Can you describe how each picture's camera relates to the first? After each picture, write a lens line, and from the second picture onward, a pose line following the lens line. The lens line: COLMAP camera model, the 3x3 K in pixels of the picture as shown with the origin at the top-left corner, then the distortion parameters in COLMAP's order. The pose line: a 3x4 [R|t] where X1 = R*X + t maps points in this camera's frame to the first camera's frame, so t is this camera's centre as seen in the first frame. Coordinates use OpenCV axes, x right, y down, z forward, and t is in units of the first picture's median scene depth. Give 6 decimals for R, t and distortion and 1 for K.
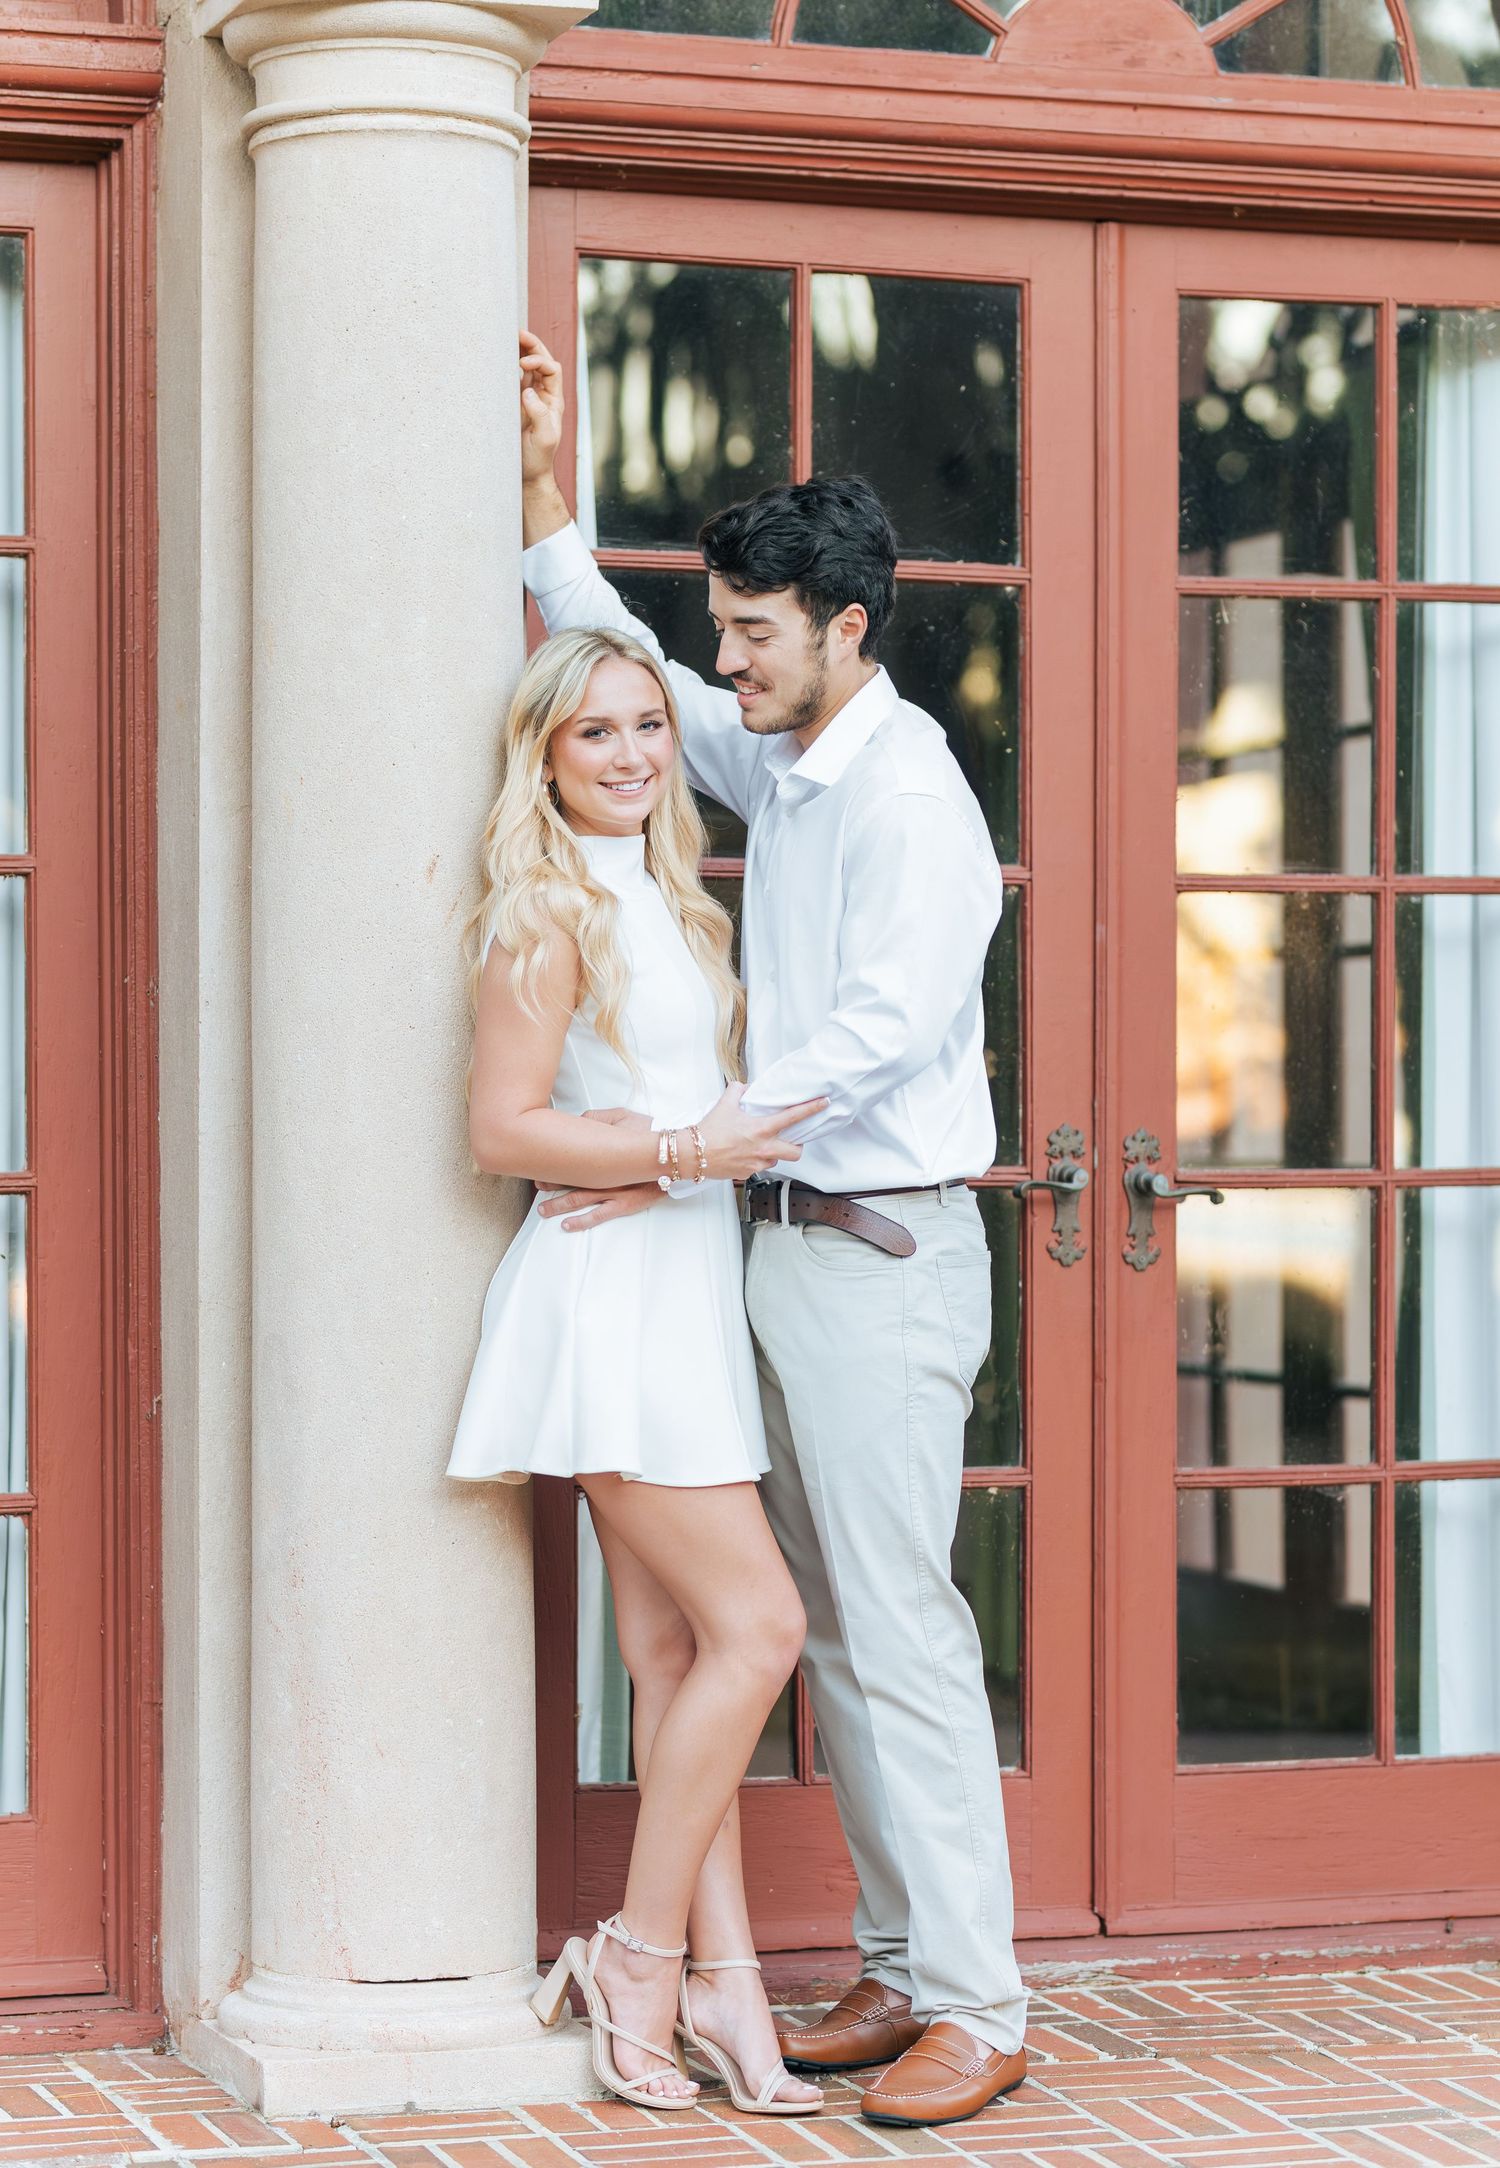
lens RADIAL K [[4861.8, 0, 750.0], [0, 4861.8, 1084.0], [0, 0, 1]] dist [0.014147, -0.038649]
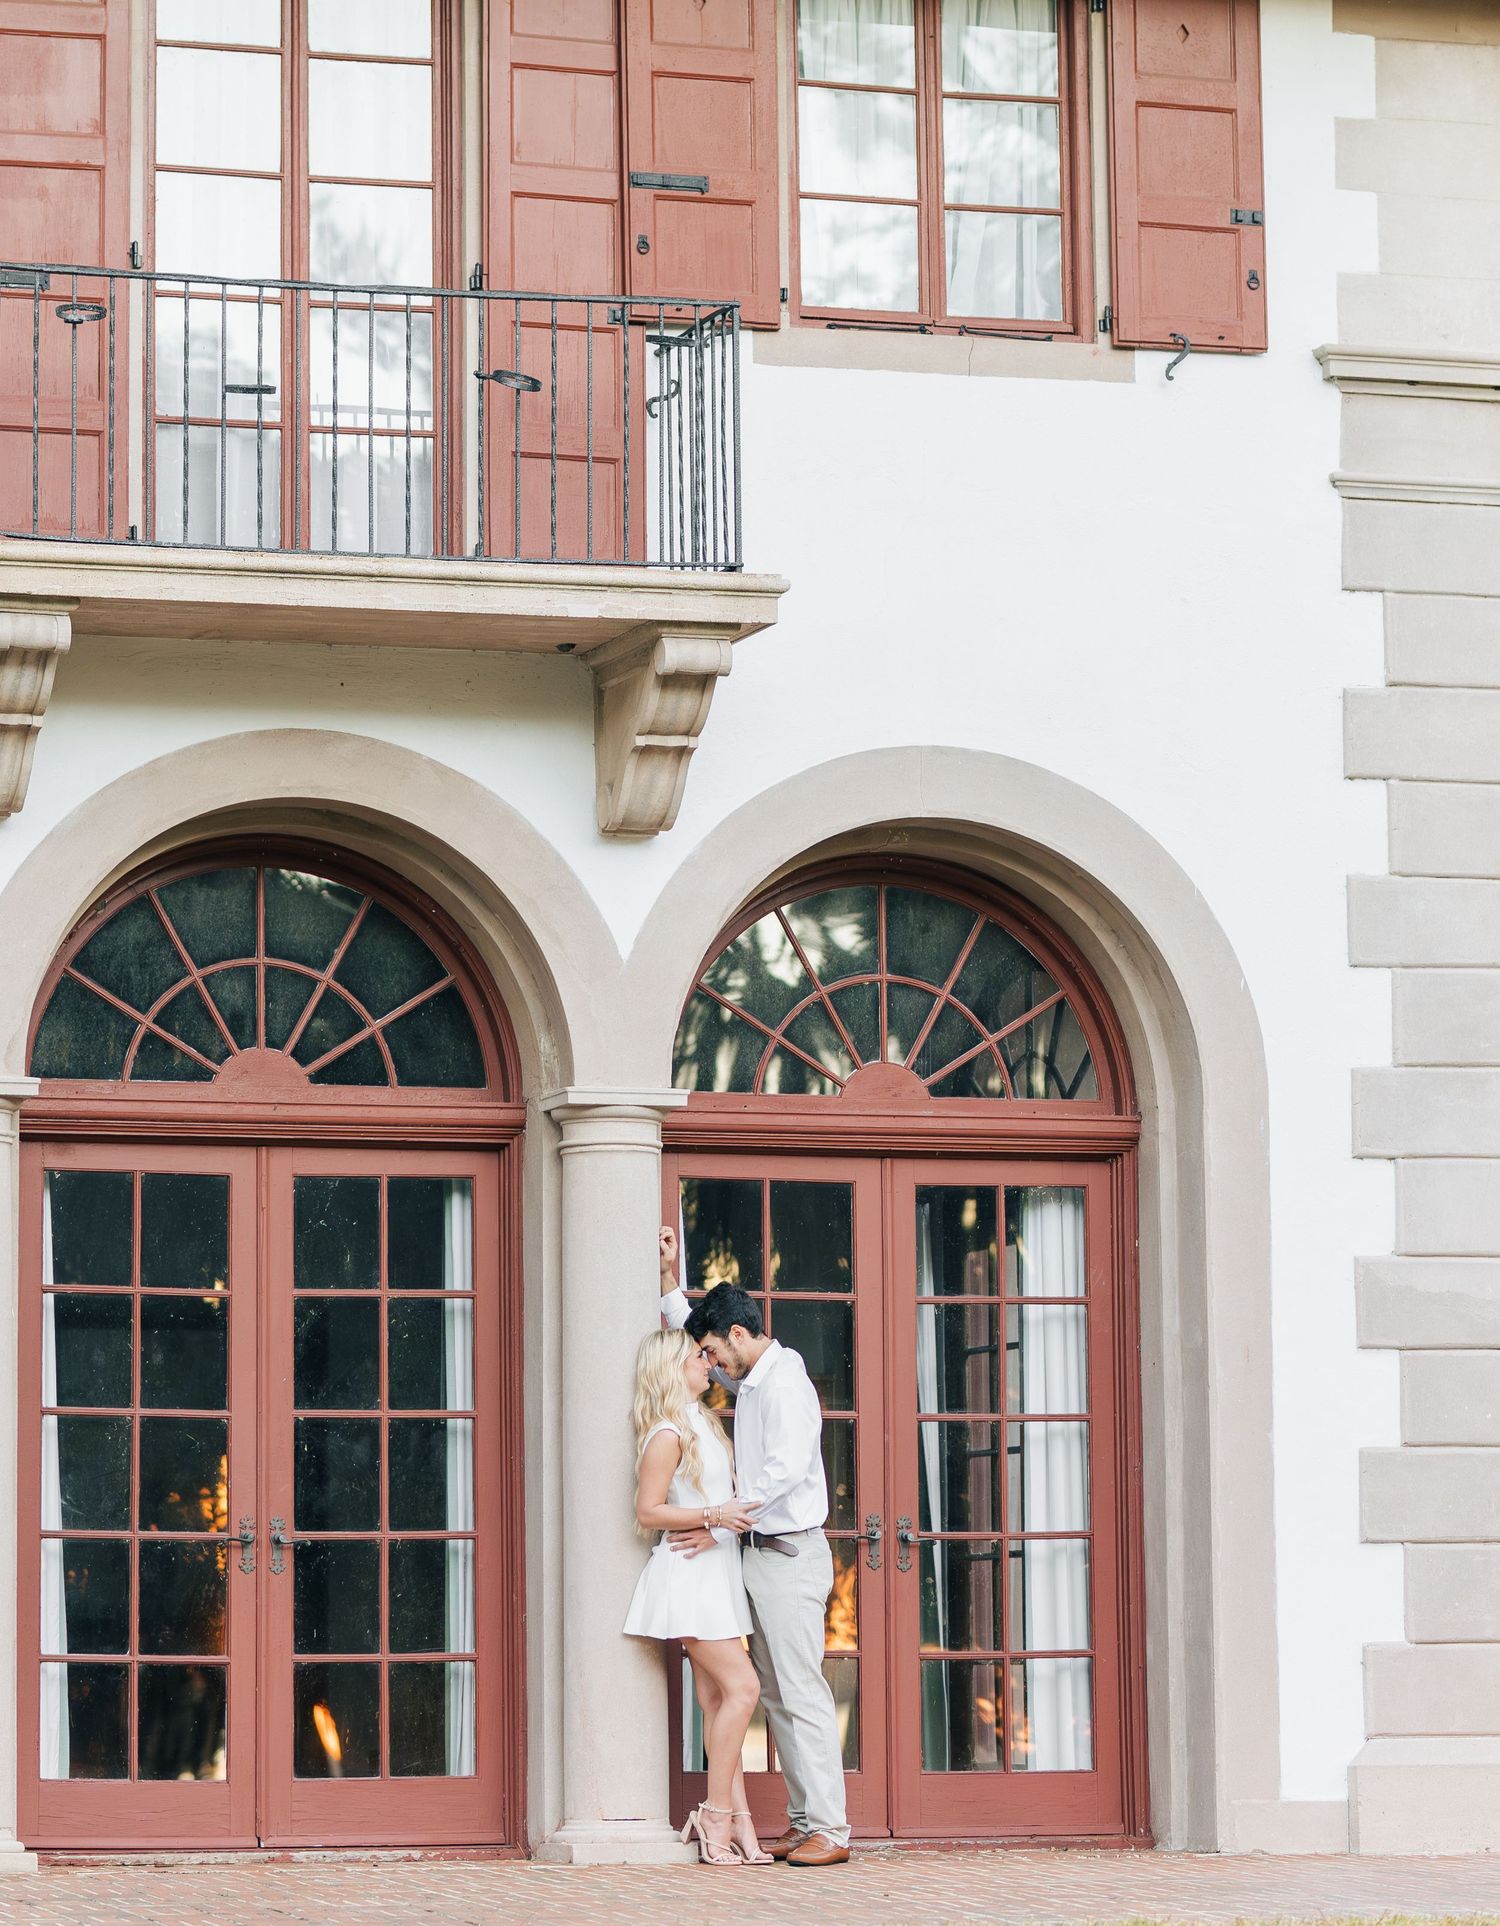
lens RADIAL K [[4915.1, 0, 750.0], [0, 4915.1, 963.0], [0, 0, 1]] dist [0.058294, 0.169138]
pose [[0.999783, -0.011041, -0.017683, 0.052969], [0.008578, 0.990973, -0.133783, 0.071897], [0.019000, 0.133602, 0.990853, -1.711634]]
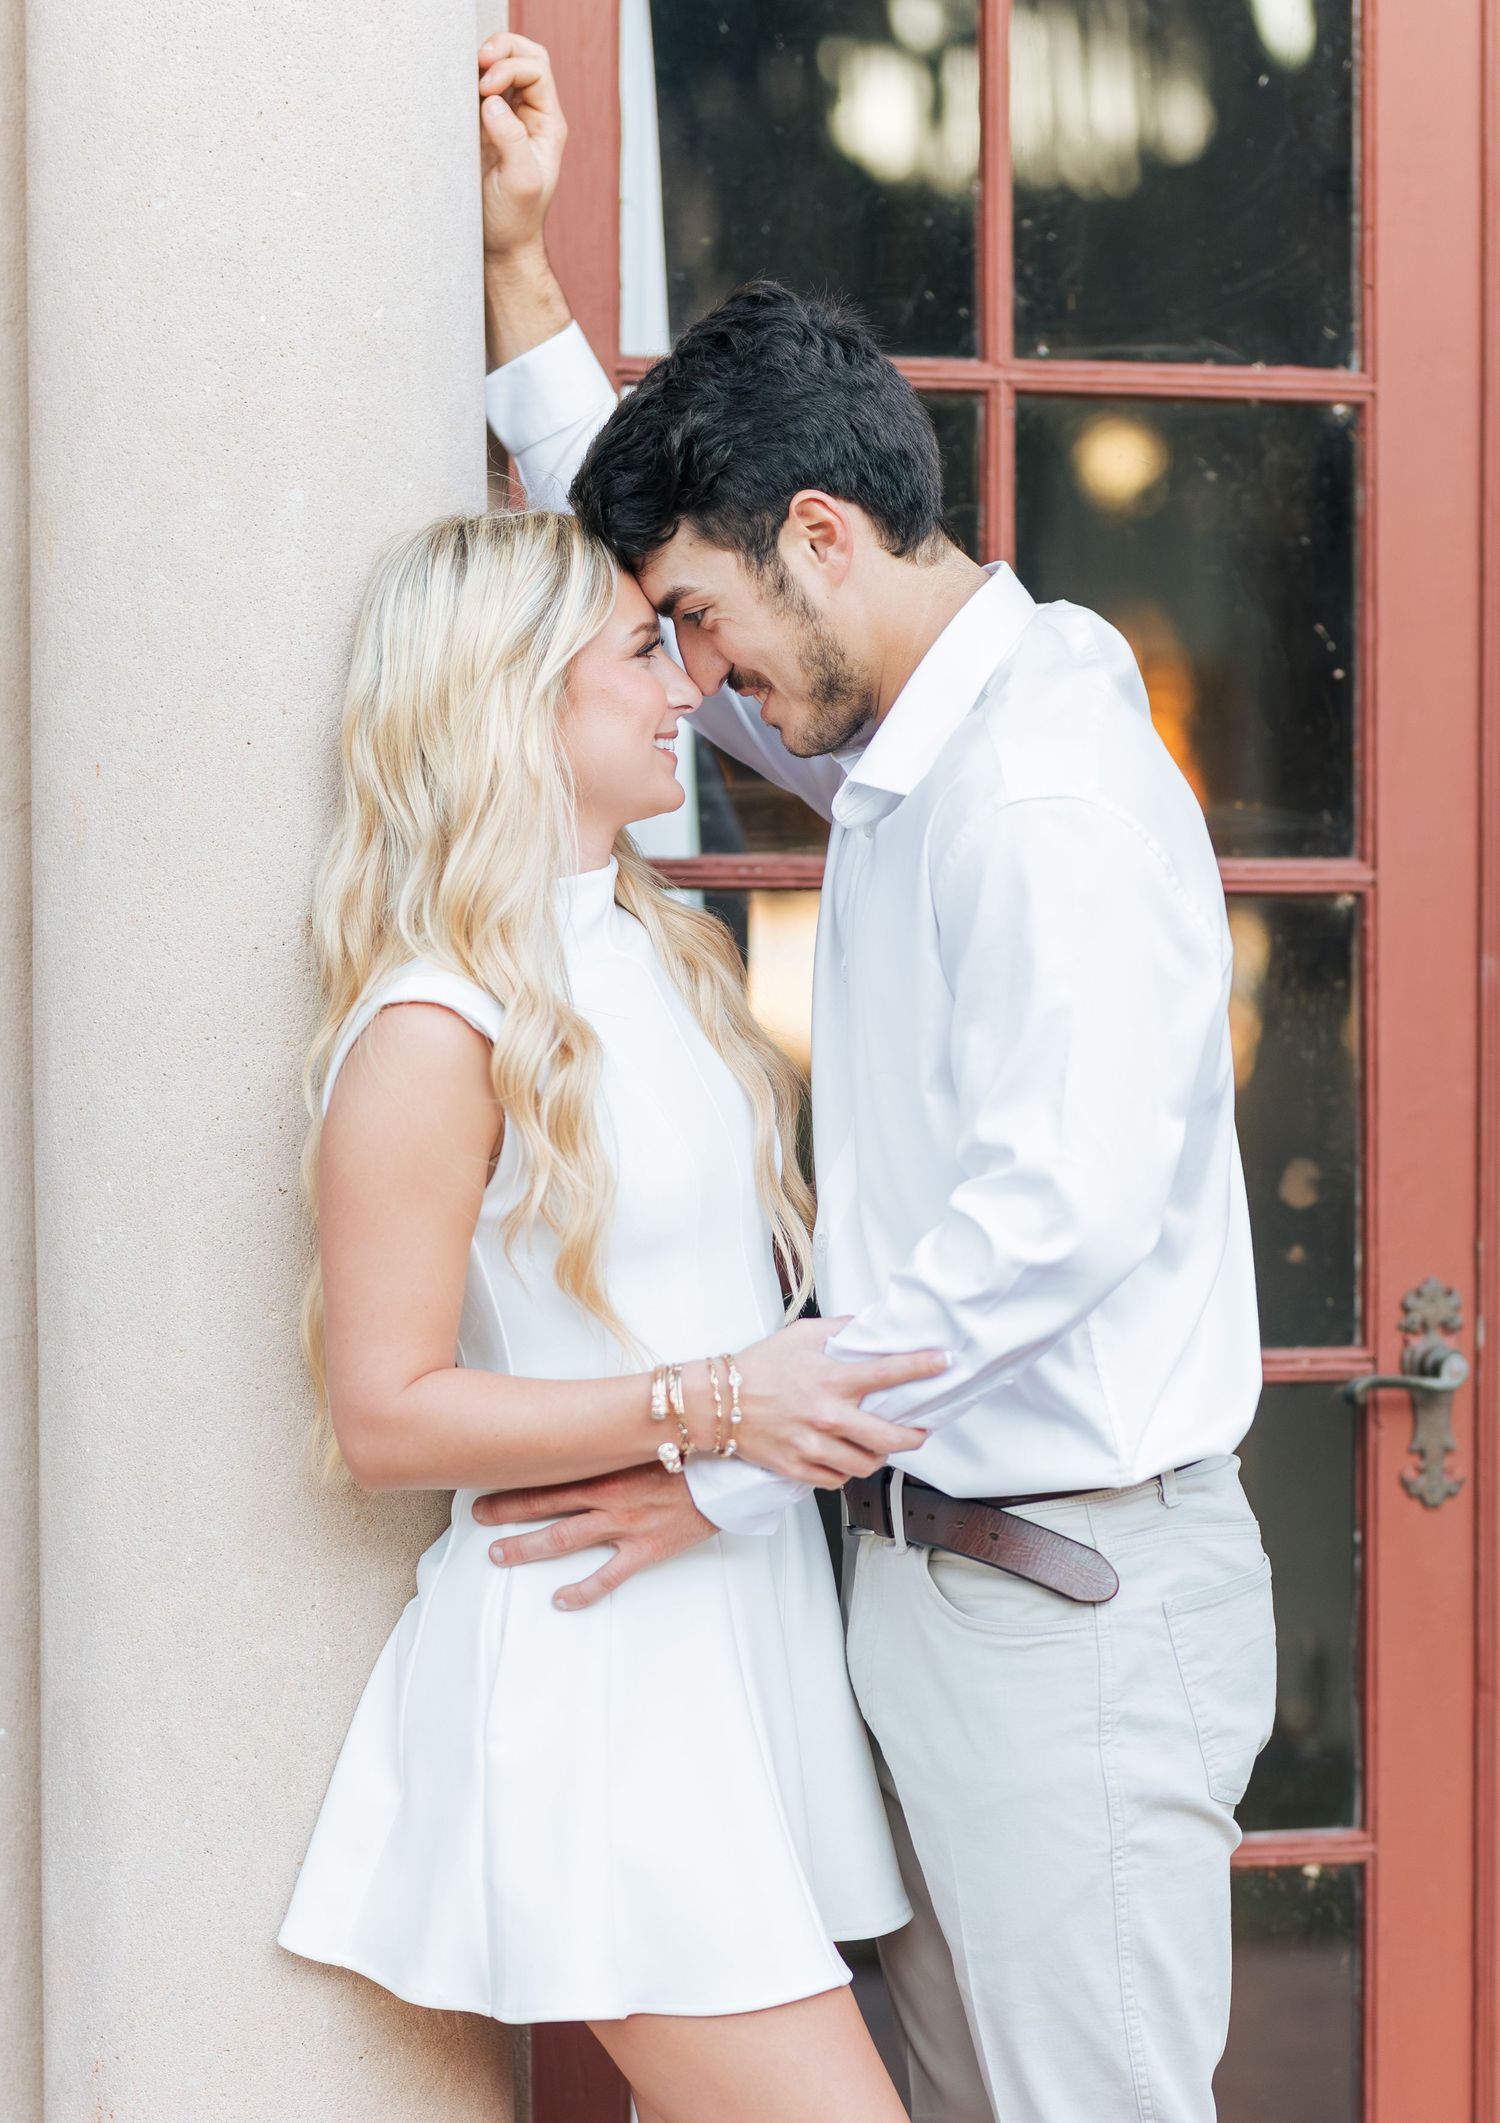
lens RADIAL K [[4626.8, 0, 745.9], [0, 4626.8, 1141.2], [0, 0, 1]] dist [-0.008003, 0.137004]
pose [[0.992598, -0.003411, -0.121397, 0.053870], [0.011359, 0.997831, 0.064837, -0.052344], [0.120913, -0.065736, 0.990484, 0.439439]]
